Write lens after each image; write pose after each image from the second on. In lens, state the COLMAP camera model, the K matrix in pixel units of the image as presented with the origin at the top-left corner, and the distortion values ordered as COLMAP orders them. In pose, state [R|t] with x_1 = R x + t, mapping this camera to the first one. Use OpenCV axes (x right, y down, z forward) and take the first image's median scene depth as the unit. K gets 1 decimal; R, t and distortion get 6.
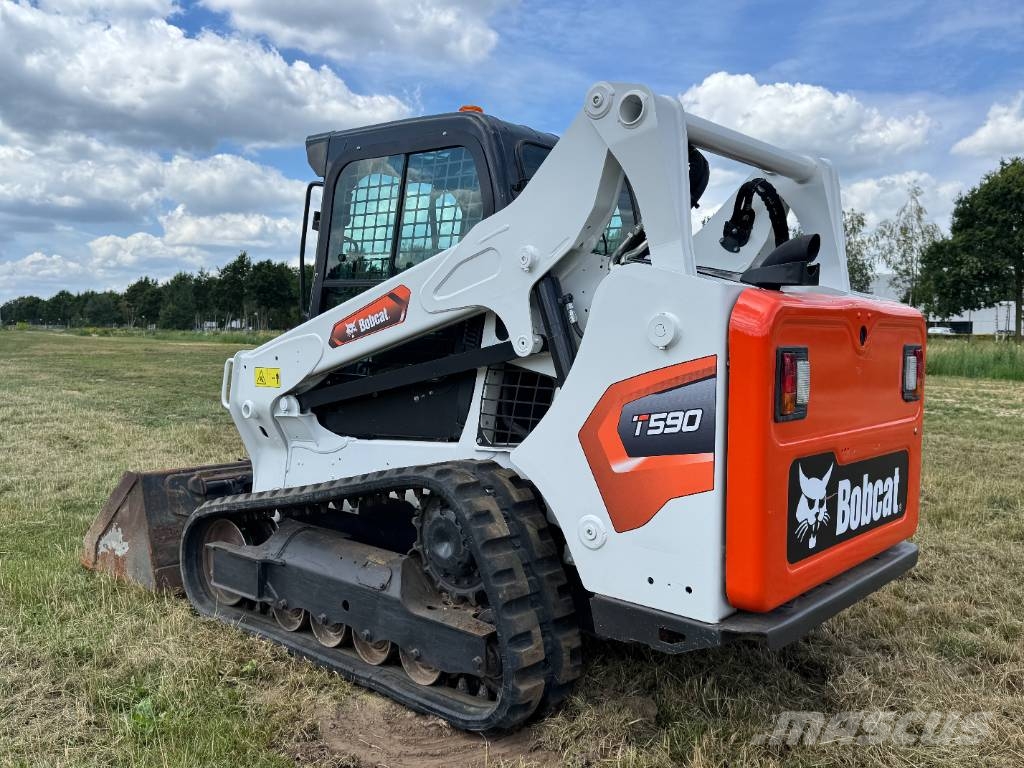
lens RADIAL K [[874.7, 0, 512.0], [0, 874.7, 384.0], [0, 0, 1]] dist [0.118894, -0.199661]
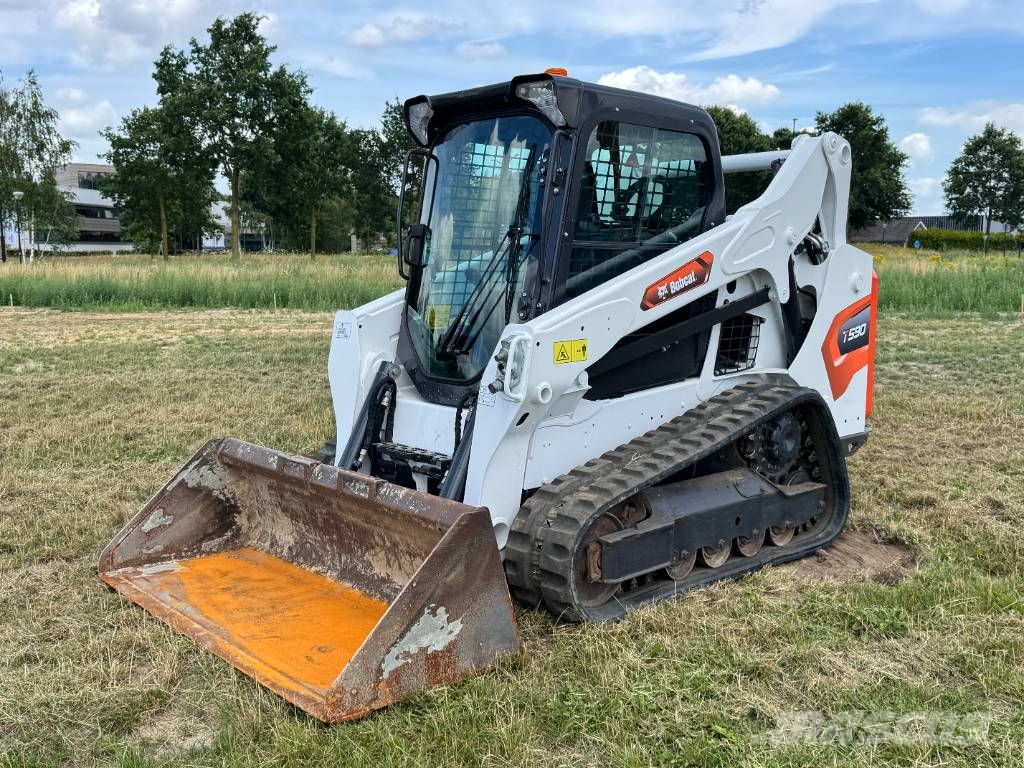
lens RADIAL K [[954.2, 0, 498.3], [0, 954.2, 388.8], [0, 0, 1]] dist [0.252078, -0.549343]
pose [[0.122126, -0.151267, 0.980920, -1.400918], [0.055132, 0.987826, 0.145468, -0.129211], [-0.990982, 0.036315, 0.128979, 1.069973]]
